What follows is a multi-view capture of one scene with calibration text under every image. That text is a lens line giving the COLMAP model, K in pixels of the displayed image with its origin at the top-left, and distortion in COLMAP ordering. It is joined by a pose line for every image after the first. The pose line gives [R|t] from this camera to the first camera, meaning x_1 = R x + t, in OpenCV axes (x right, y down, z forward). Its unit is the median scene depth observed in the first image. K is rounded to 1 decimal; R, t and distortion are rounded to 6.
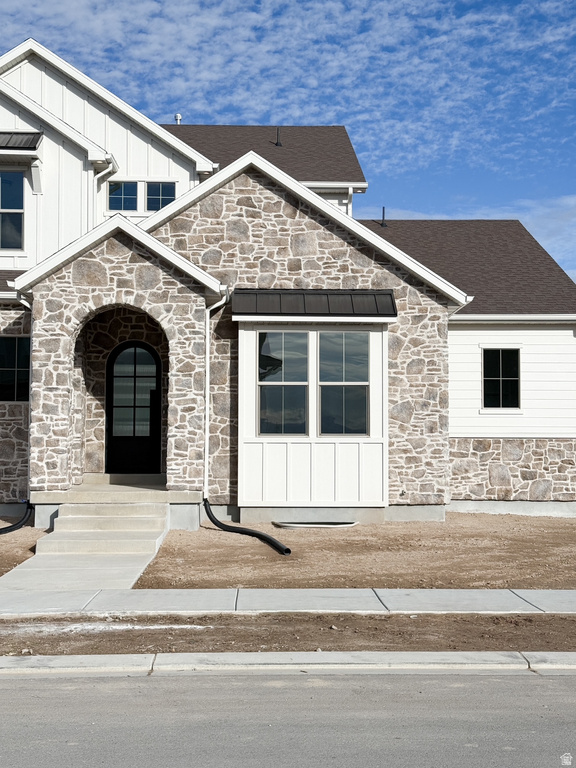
lens RADIAL K [[1071.5, 0, 290.9], [0, 1071.5, 384.2], [0, 0, 1]] dist [0.143491, 0.000000]
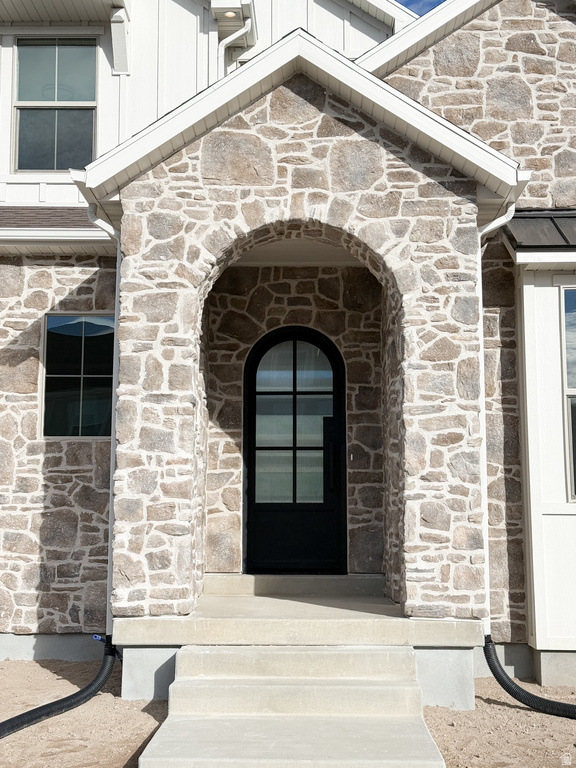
lens RADIAL K [[1071.5, 0, 283.0], [0, 1071.5, 382.5], [0, 0, 1]] dist [0.143491, 0.000000]
pose [[0.998812, -0.008198, -0.048036, -0.143127], [0.004292, 0.996716, -0.080867, 0.036020], [0.048541, 0.080565, 0.995567, 0.526245]]
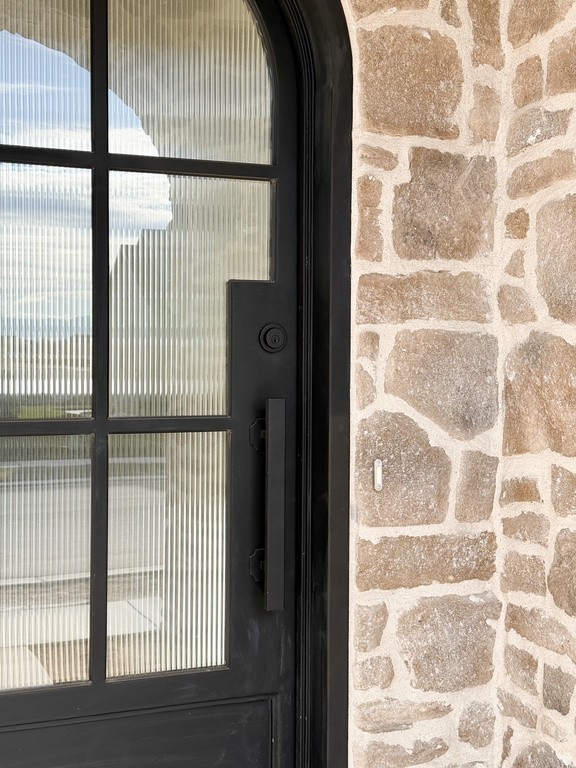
lens RADIAL K [[1071.5, 0, 287.5], [0, 1071.5, 386.7], [0, 0, 1]] dist [0.143491, 0.000000]
pose [[0.953328, -0.003663, 0.301914, -0.183420], [-0.024166, 0.995793, 0.088385, 0.007824], [-0.300968, -0.091556, 0.949229, 0.997540]]
